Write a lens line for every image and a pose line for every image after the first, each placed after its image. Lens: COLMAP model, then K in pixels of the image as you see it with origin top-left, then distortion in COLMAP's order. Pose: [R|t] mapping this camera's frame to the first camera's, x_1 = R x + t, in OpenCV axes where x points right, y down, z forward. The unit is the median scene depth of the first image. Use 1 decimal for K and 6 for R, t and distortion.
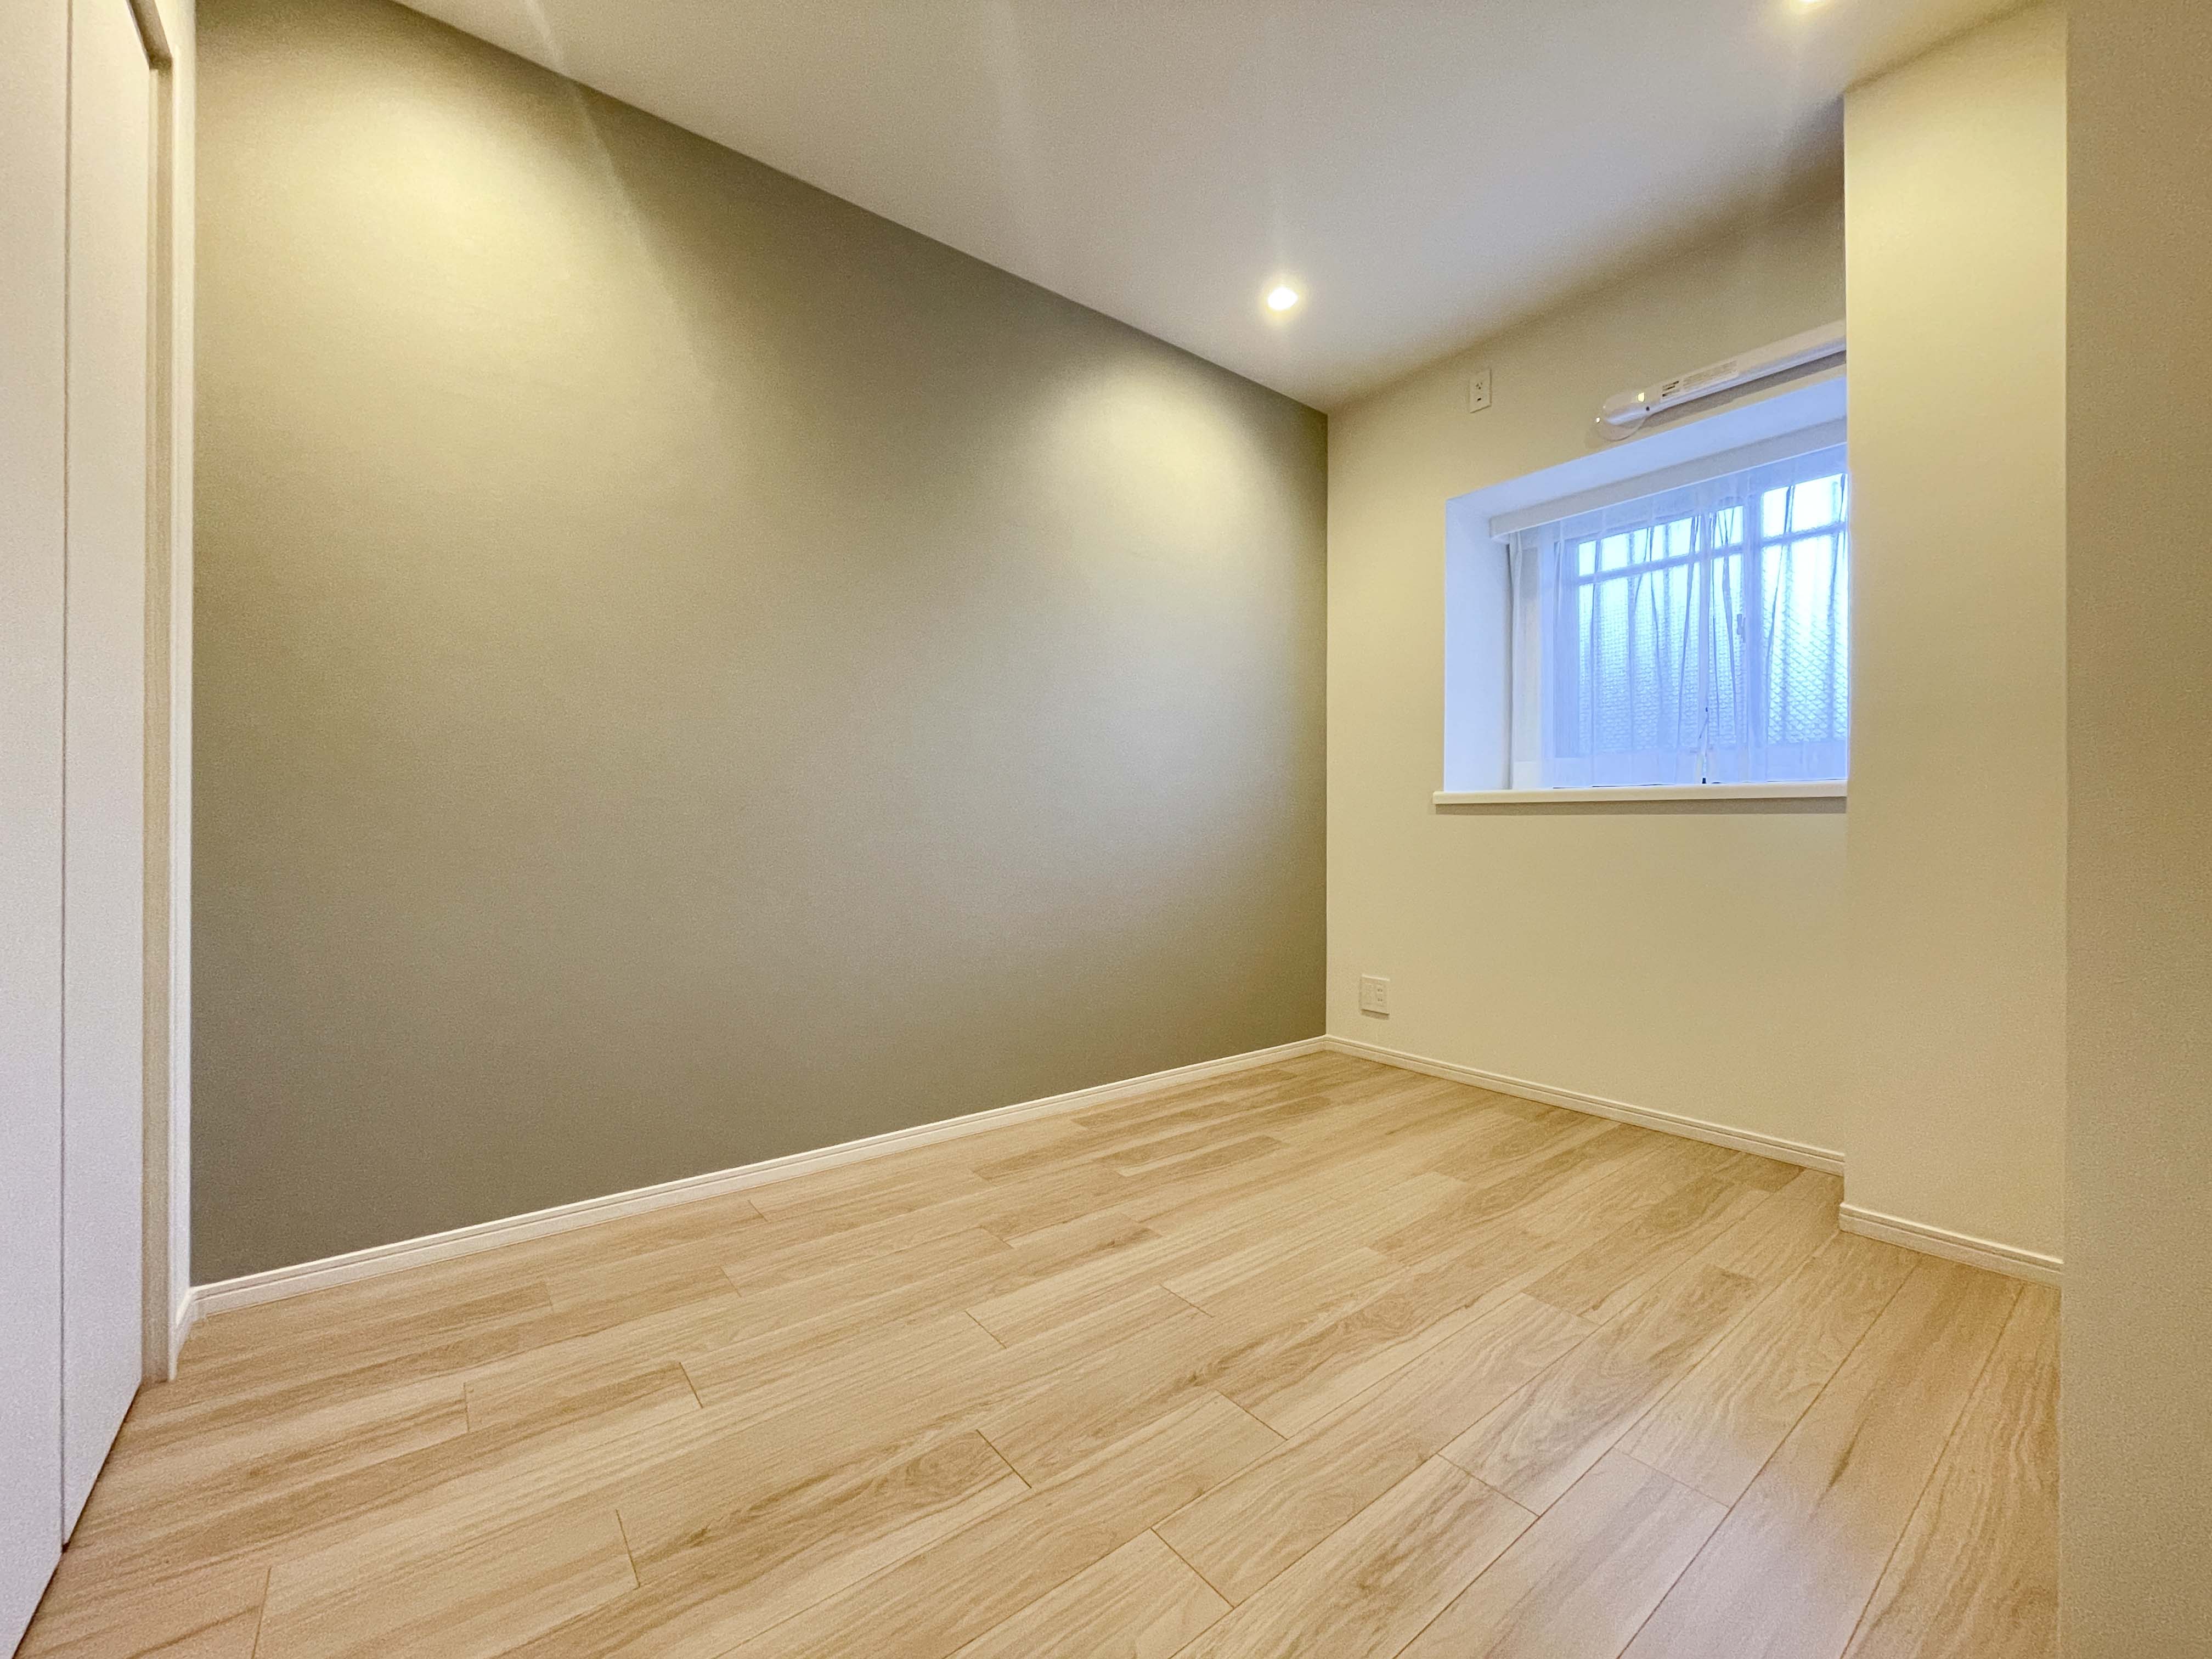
lens RADIAL K [[852.7, 0, 1106.0], [0, 852.7, 829.5], [0, 0, 1]] dist [-0.000285, 0.000009]
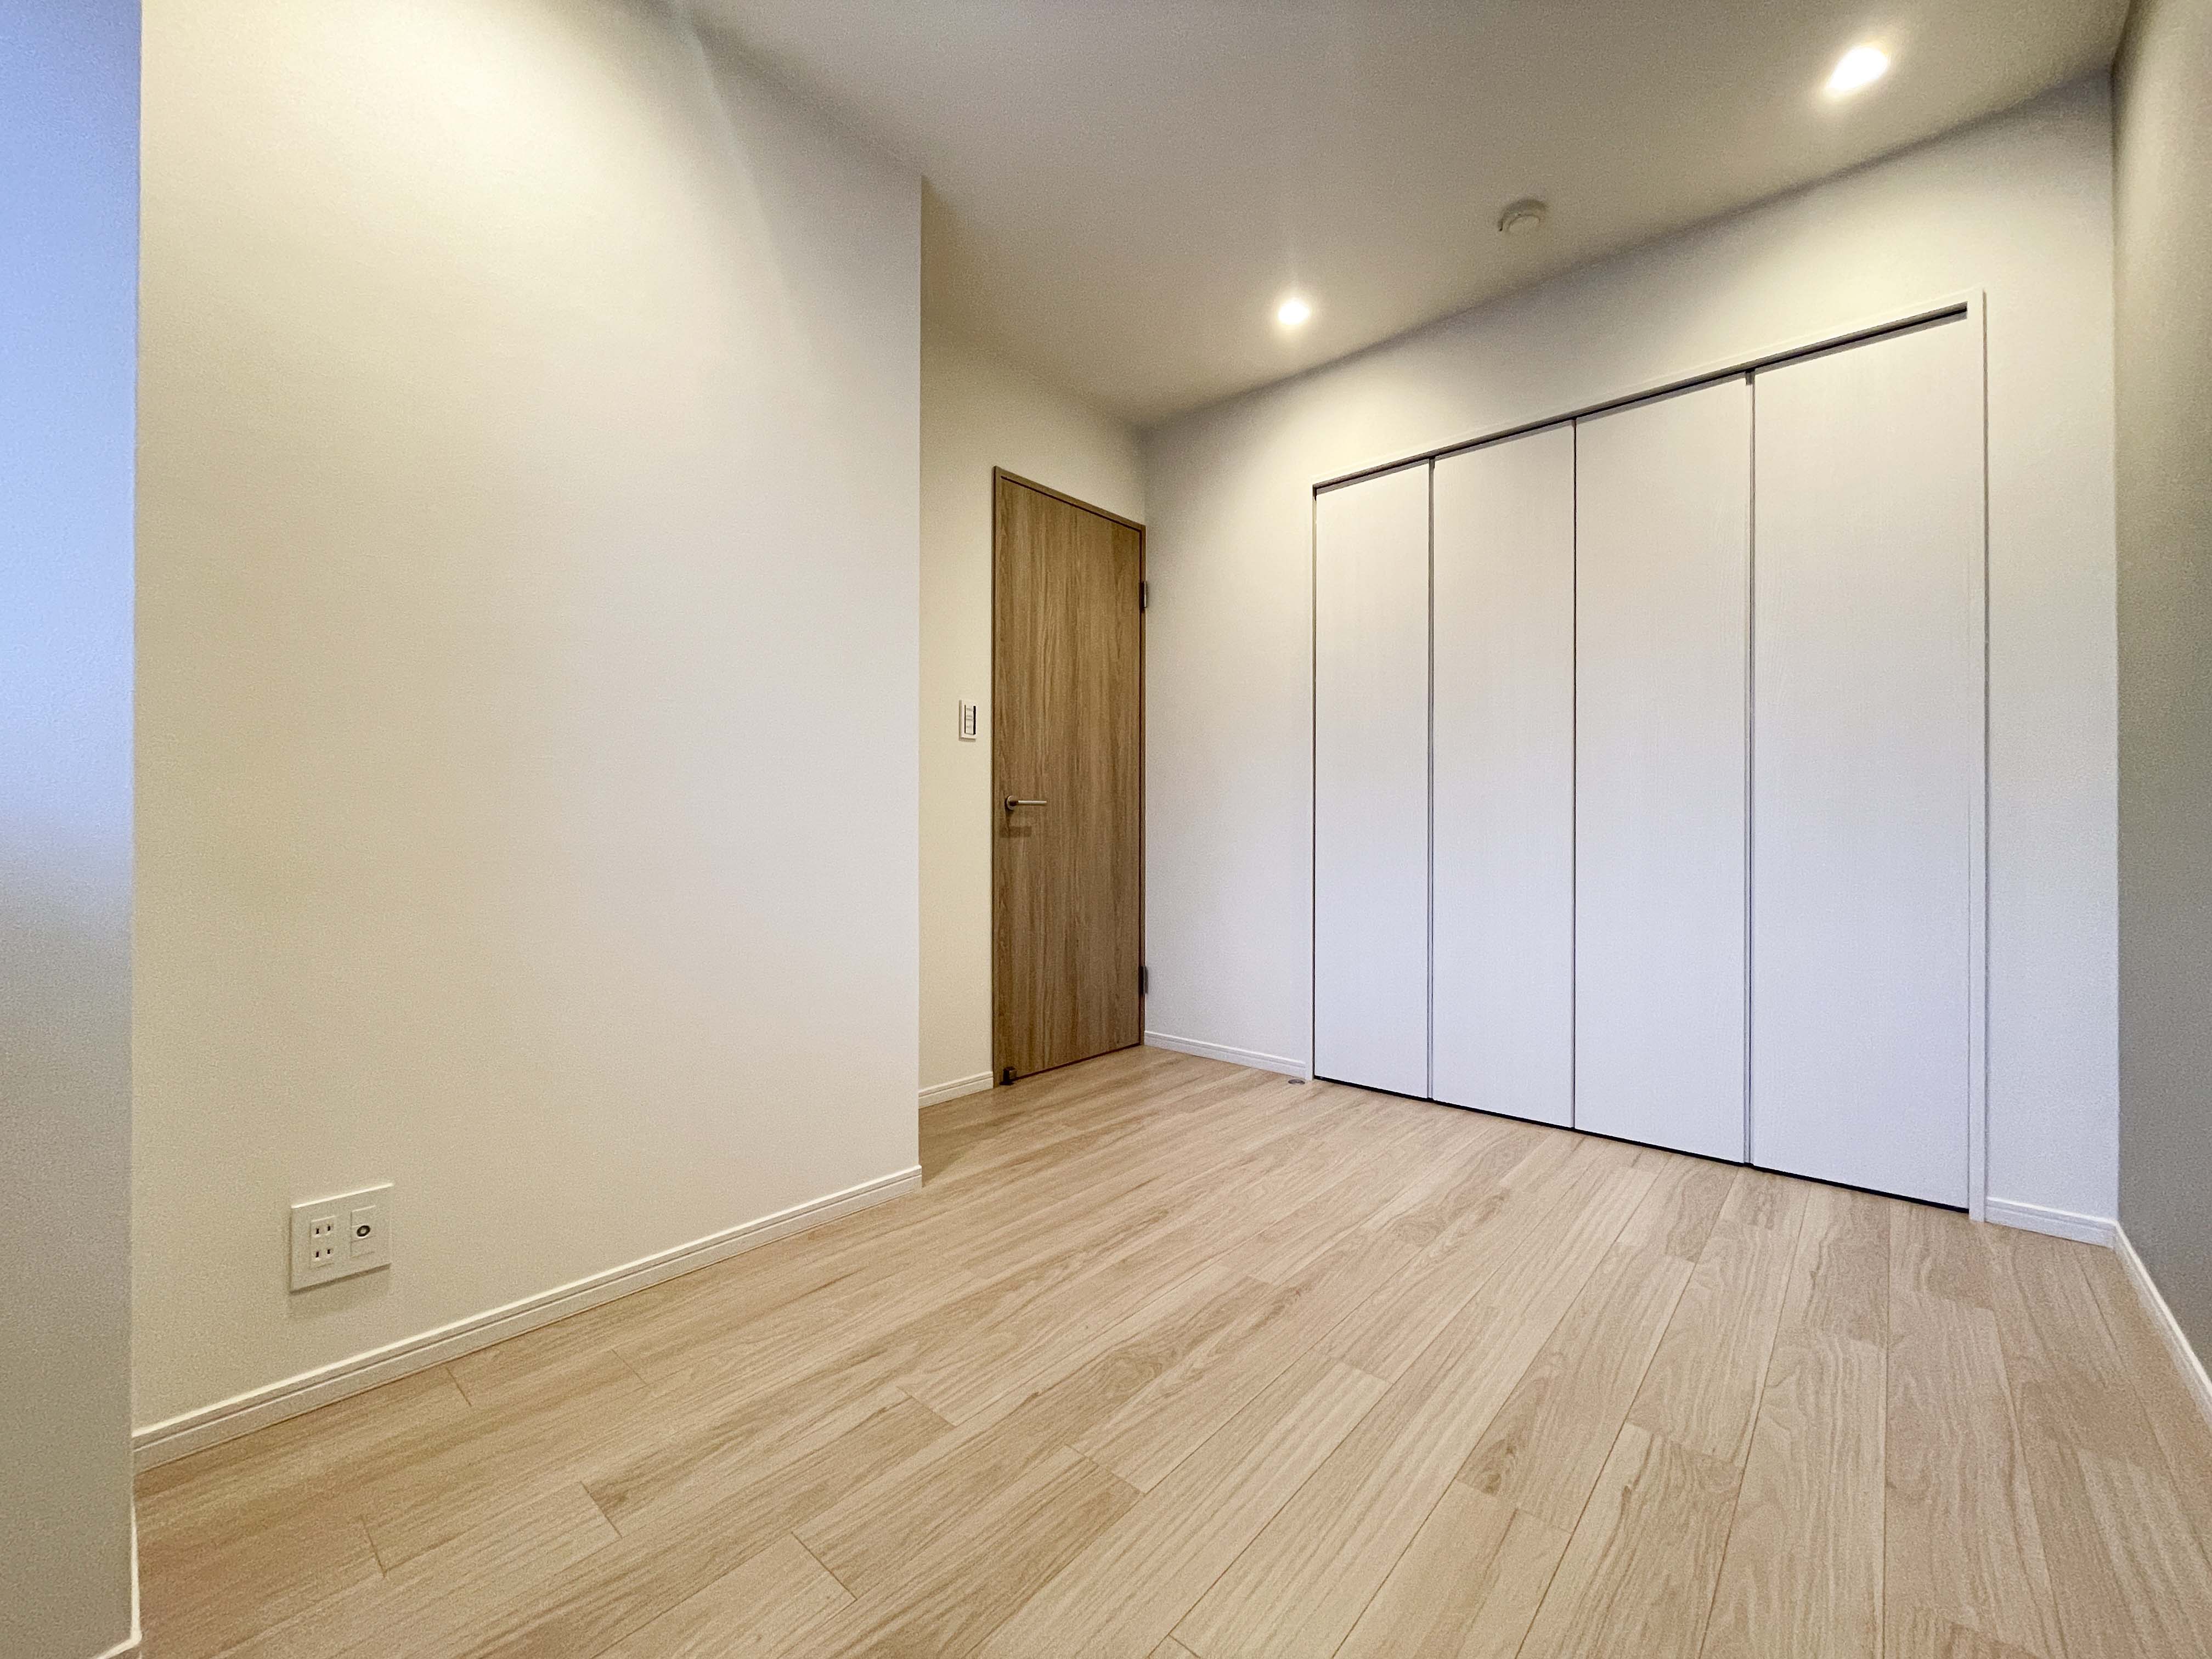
lens RADIAL K [[884.3, 0, 1116.5], [0, 884.3, 825.2], [0, 0, 1]] dist [-0.001327, -0.000160]
pose [[-0.978429, -0.006781, -0.206473, 0.610701], [-0.006236, 0.999975, -0.003291, 0.001346], [0.206490, -0.001932, -0.978447, 2.160502]]
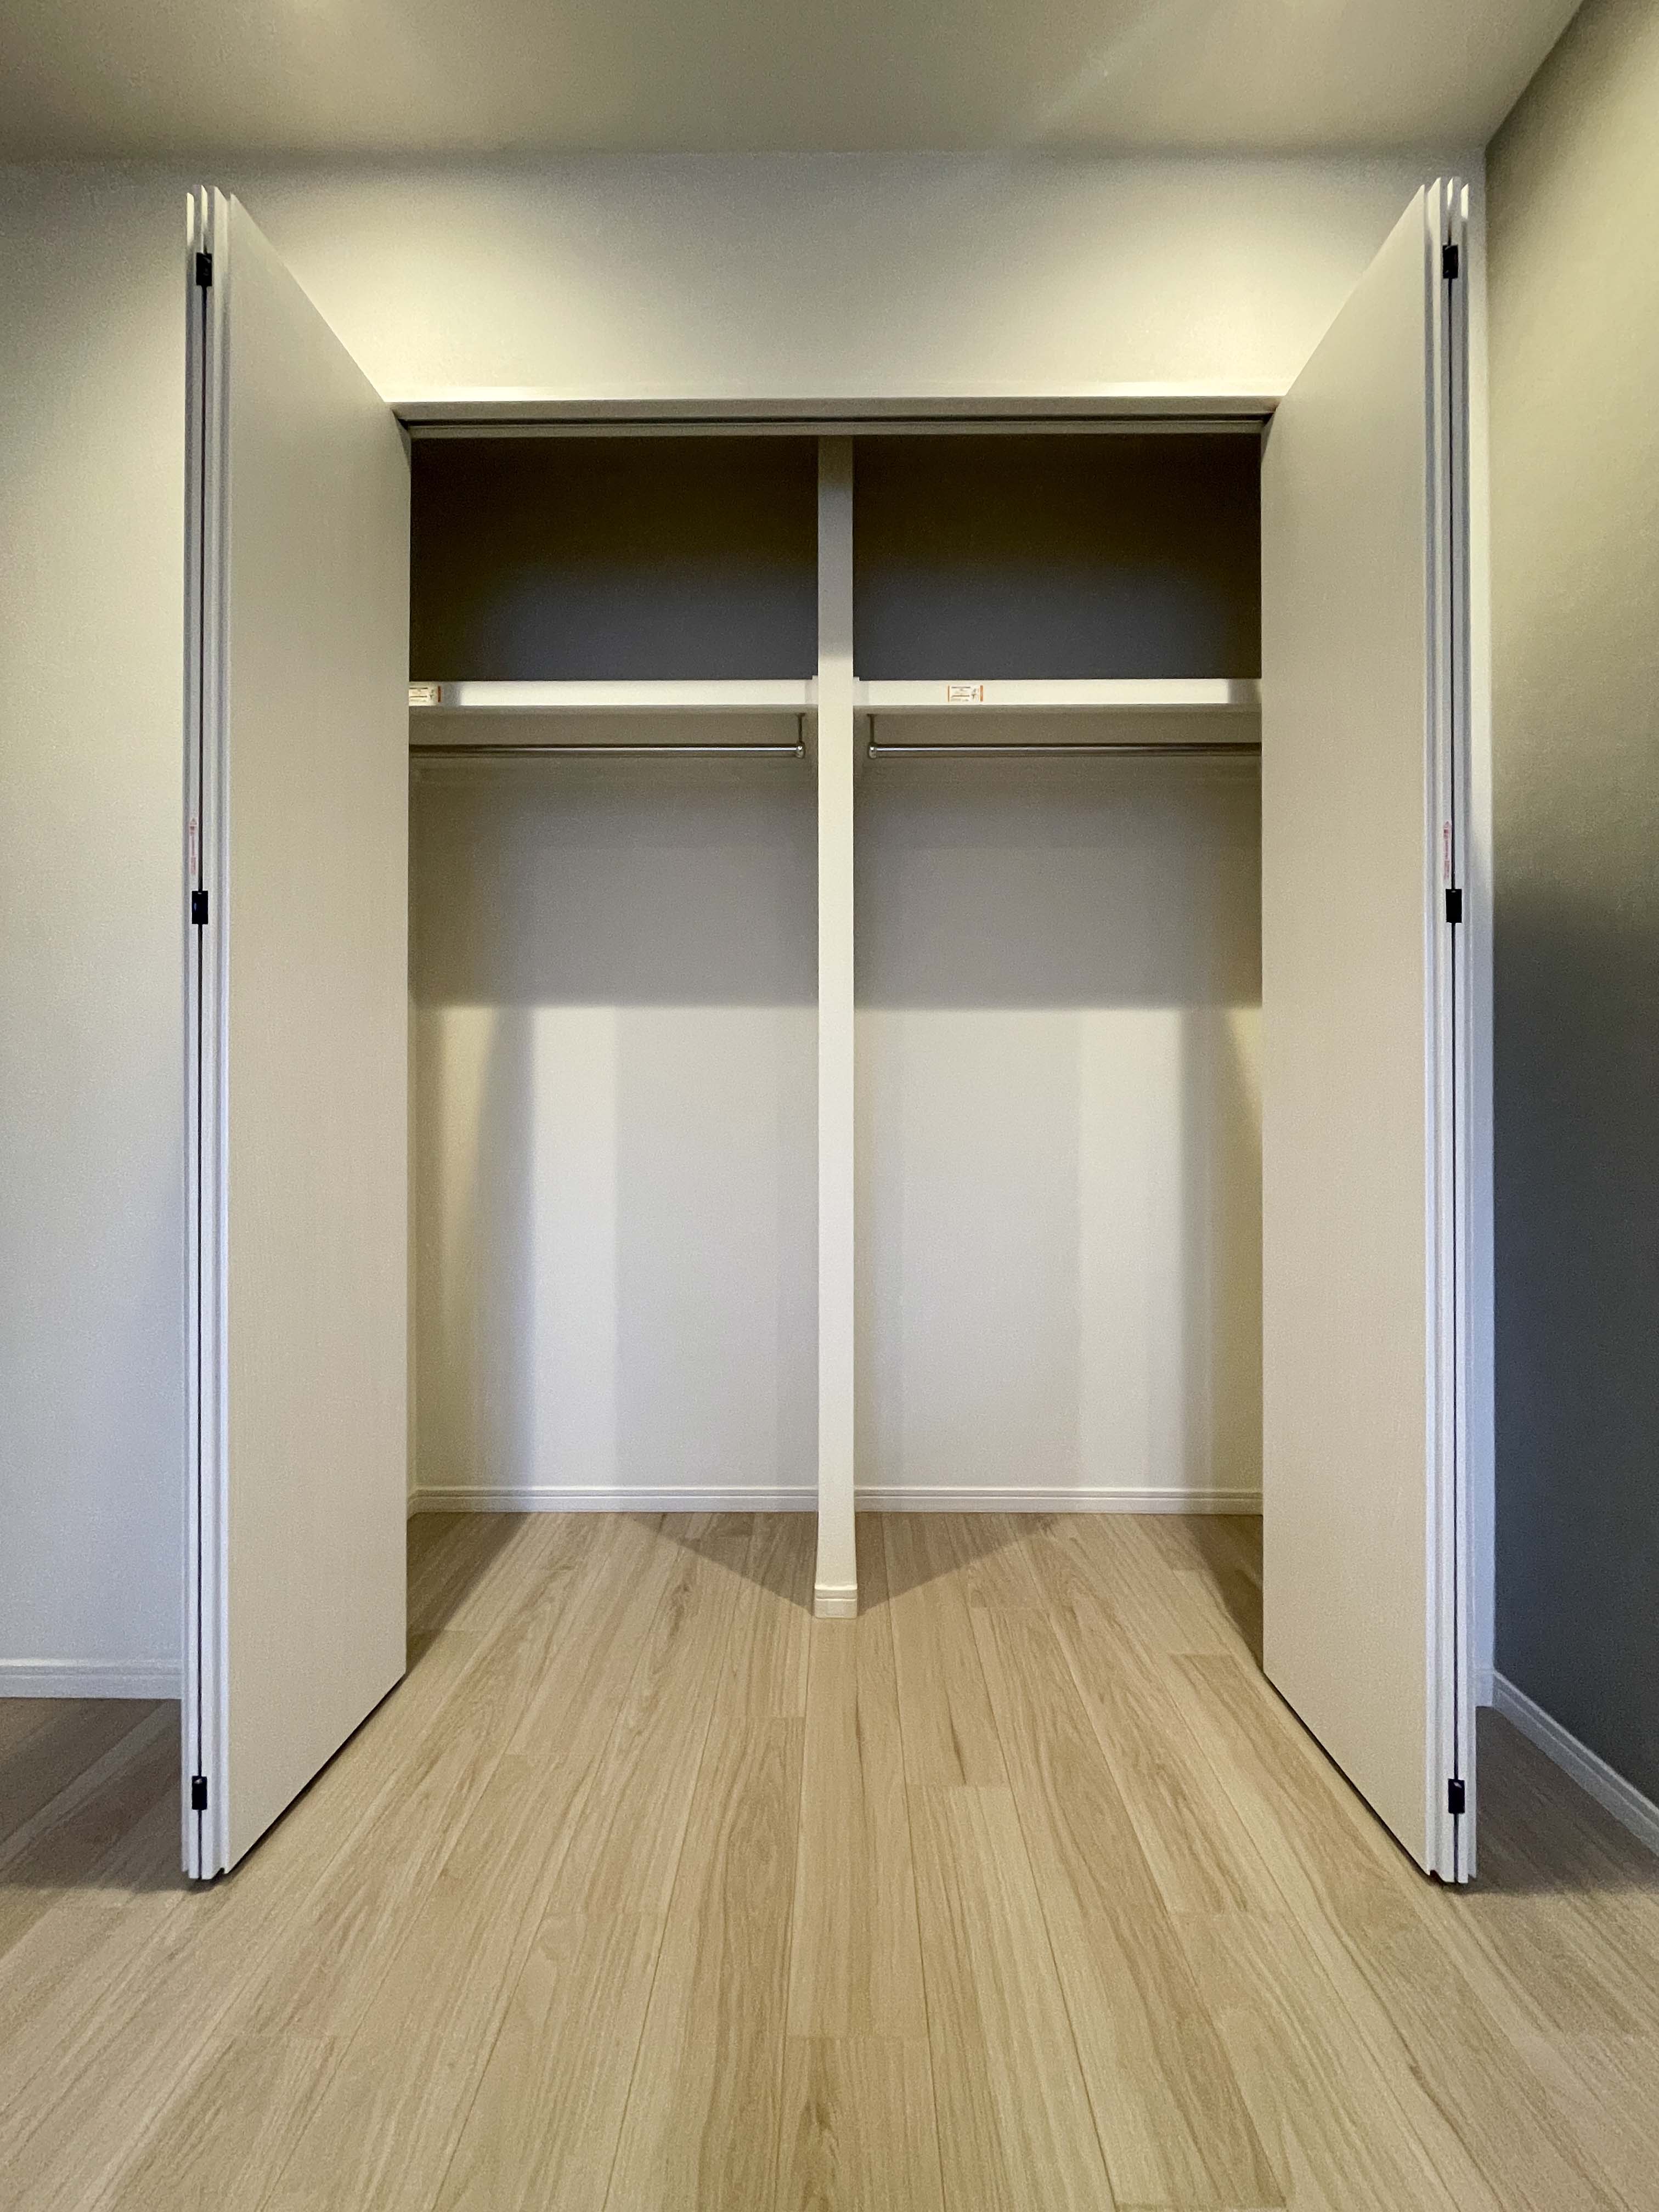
lens RADIAL K [[884.3, 0, 837.8], [0, 884.3, 1107.3], [0, 0, 1]] dist [-0.001327, -0.000160]
pose [[-0.602310, -0.011205, -0.798184, 0.118915], [-0.003365, 0.999928, -0.011498, -0.051124], [0.798255, -0.004239, -0.602304, 1.164779]]
